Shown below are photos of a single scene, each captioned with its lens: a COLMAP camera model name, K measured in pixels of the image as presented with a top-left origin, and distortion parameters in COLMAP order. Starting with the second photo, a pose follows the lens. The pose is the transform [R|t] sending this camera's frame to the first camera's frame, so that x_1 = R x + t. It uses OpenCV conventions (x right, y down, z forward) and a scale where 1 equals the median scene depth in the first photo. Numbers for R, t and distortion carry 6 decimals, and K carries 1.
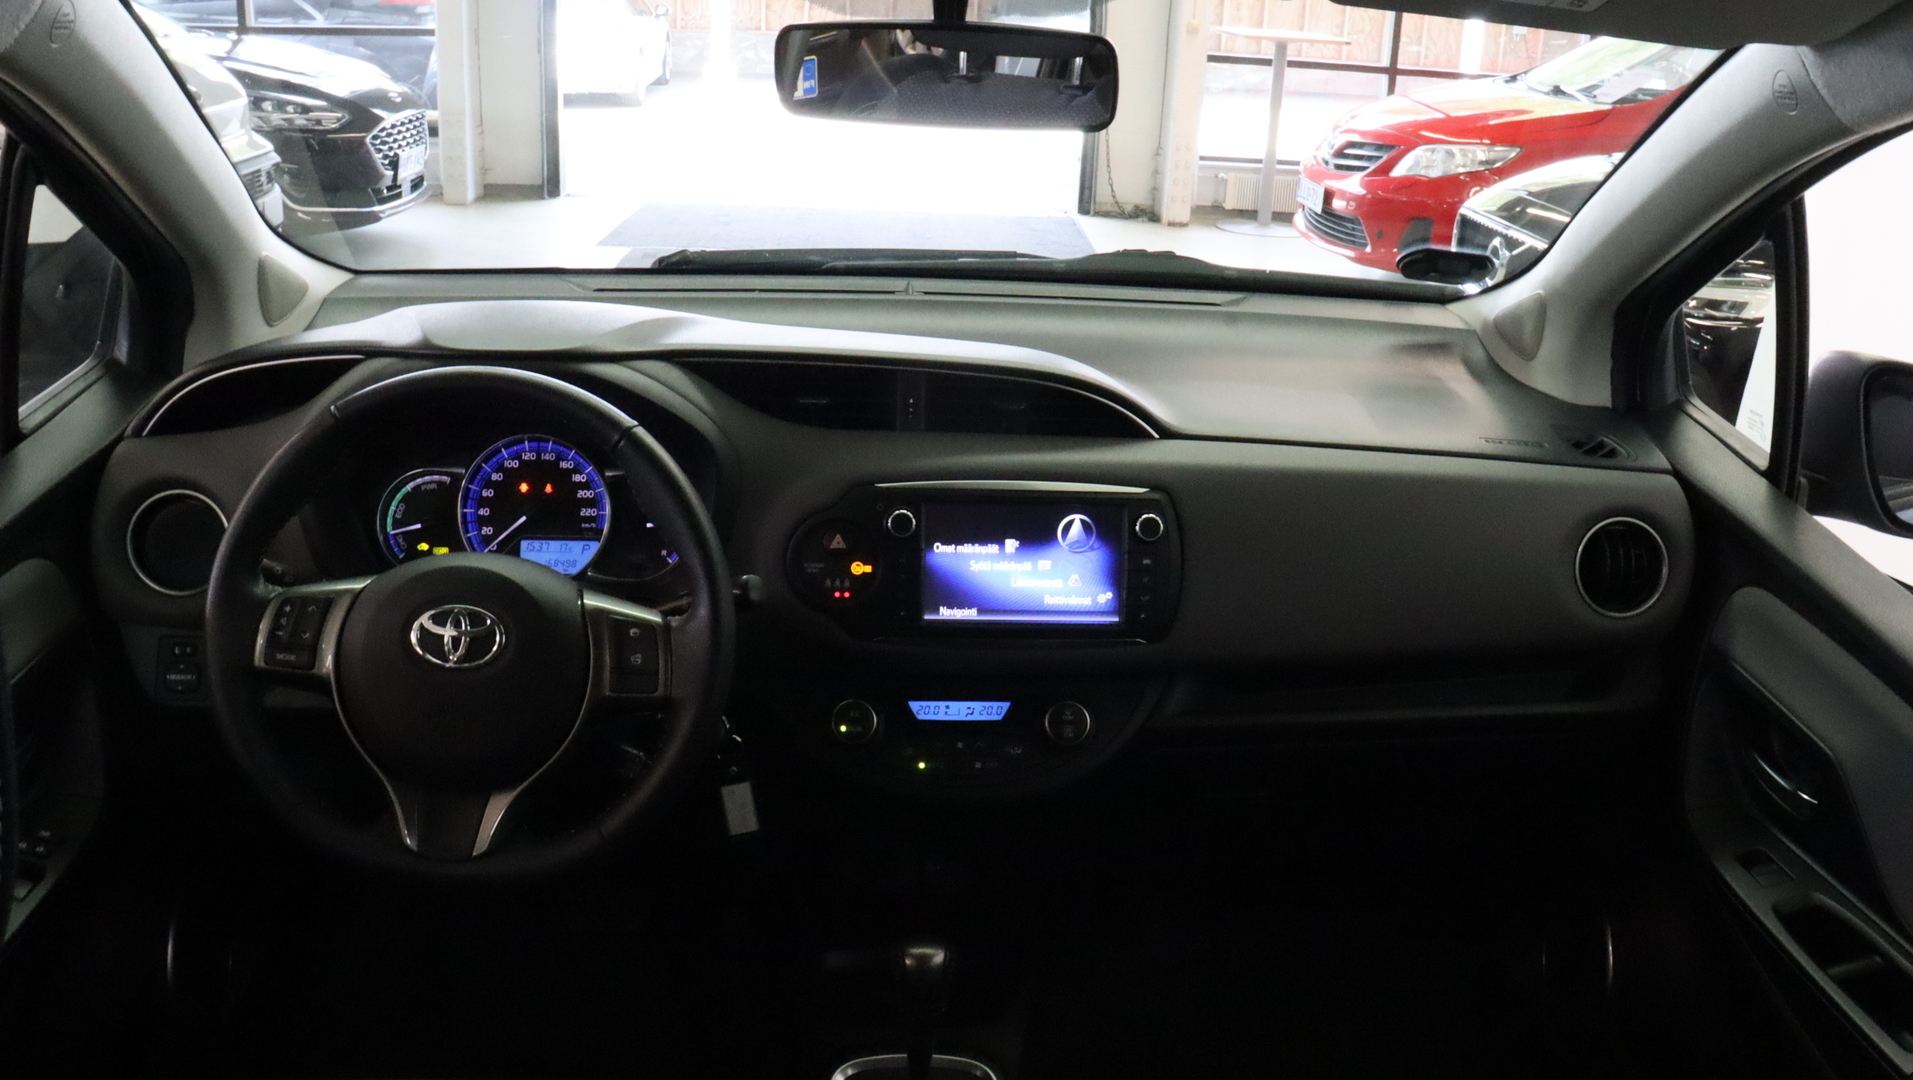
lens RADIAL K [[1733.7, 0, 956.5], [0, 1733.7, 540.0], [0, 0, 1]] dist [-0.168407, 0.138884]
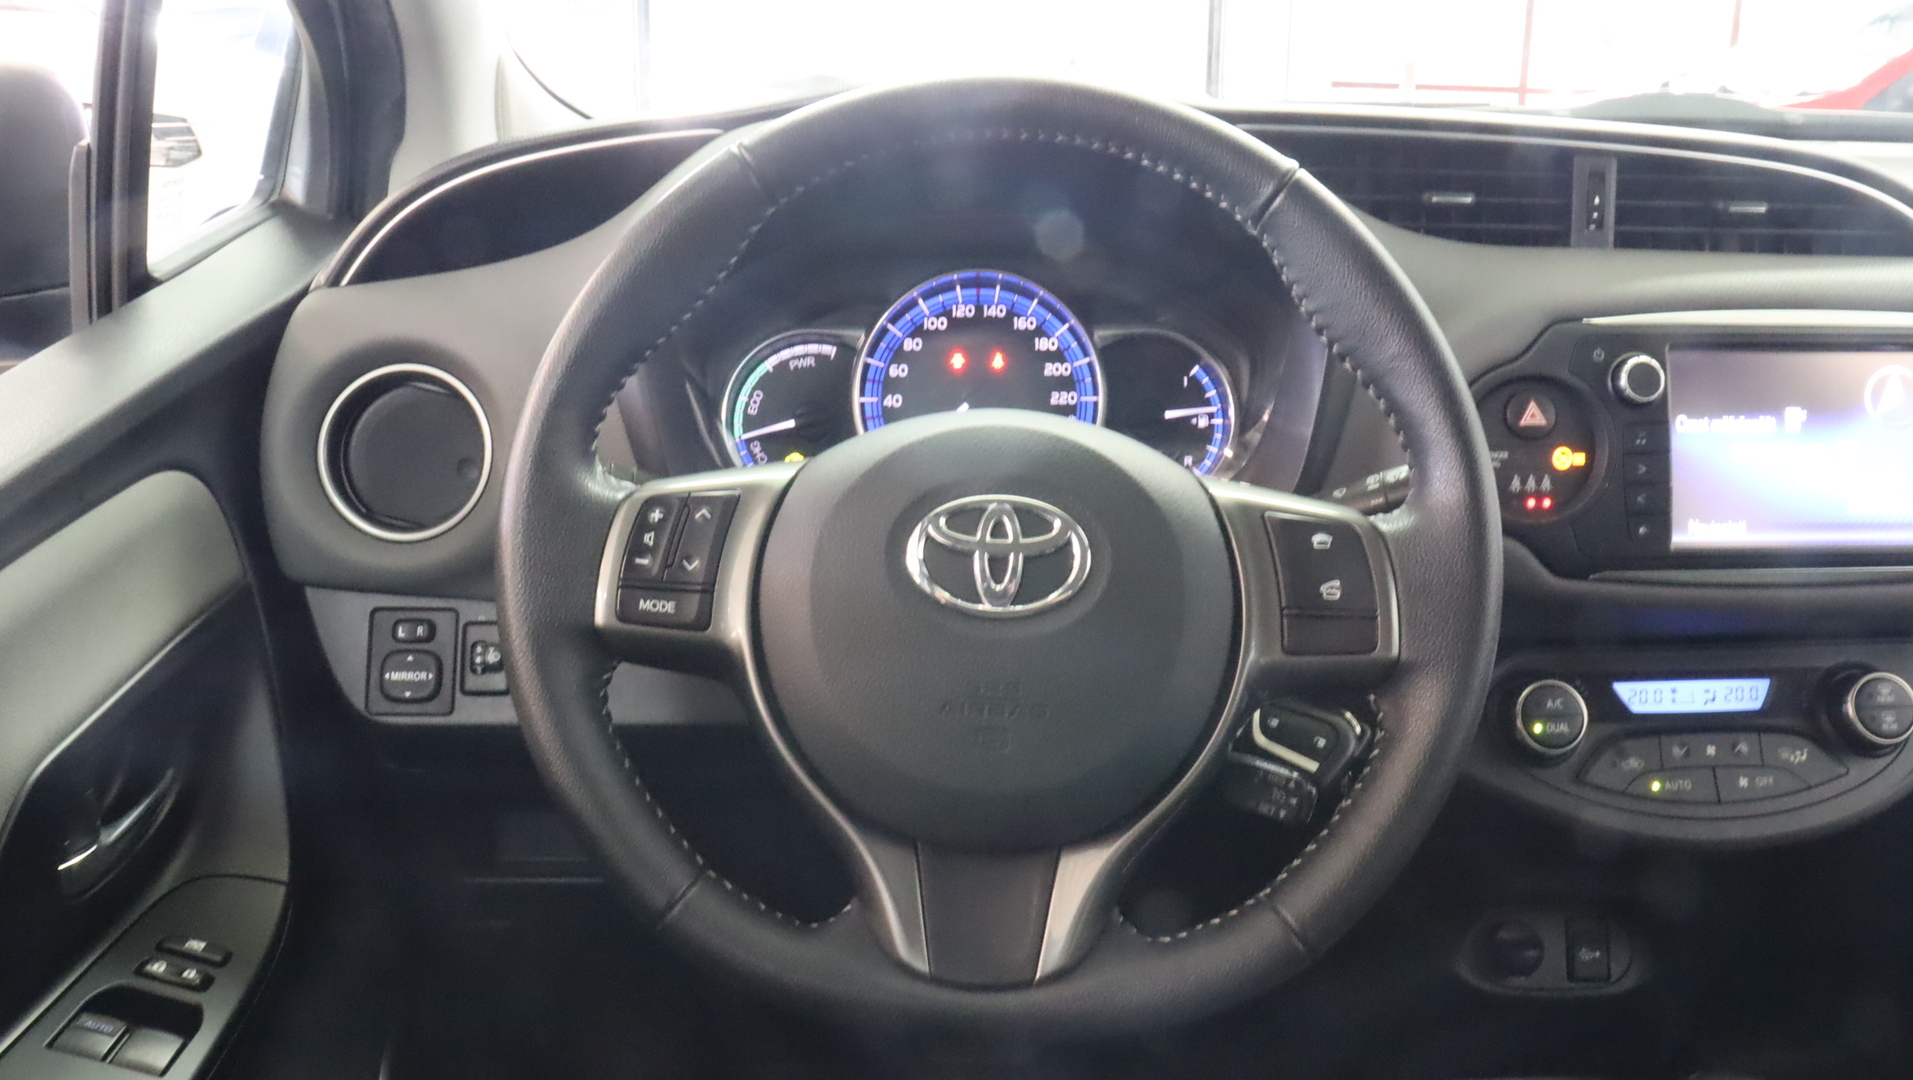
lens RADIAL K [[1706.1, 0, 951.8], [0, 1706.1, 531.4], [0, 0, 1]] dist [-0.205322, 0.211799]
pose [[0.999165, -0.025982, -0.031520, -0.244364], [0.024376, 0.998437, -0.050301, 0.063592], [0.032777, 0.049491, 0.998237, 0.404107]]
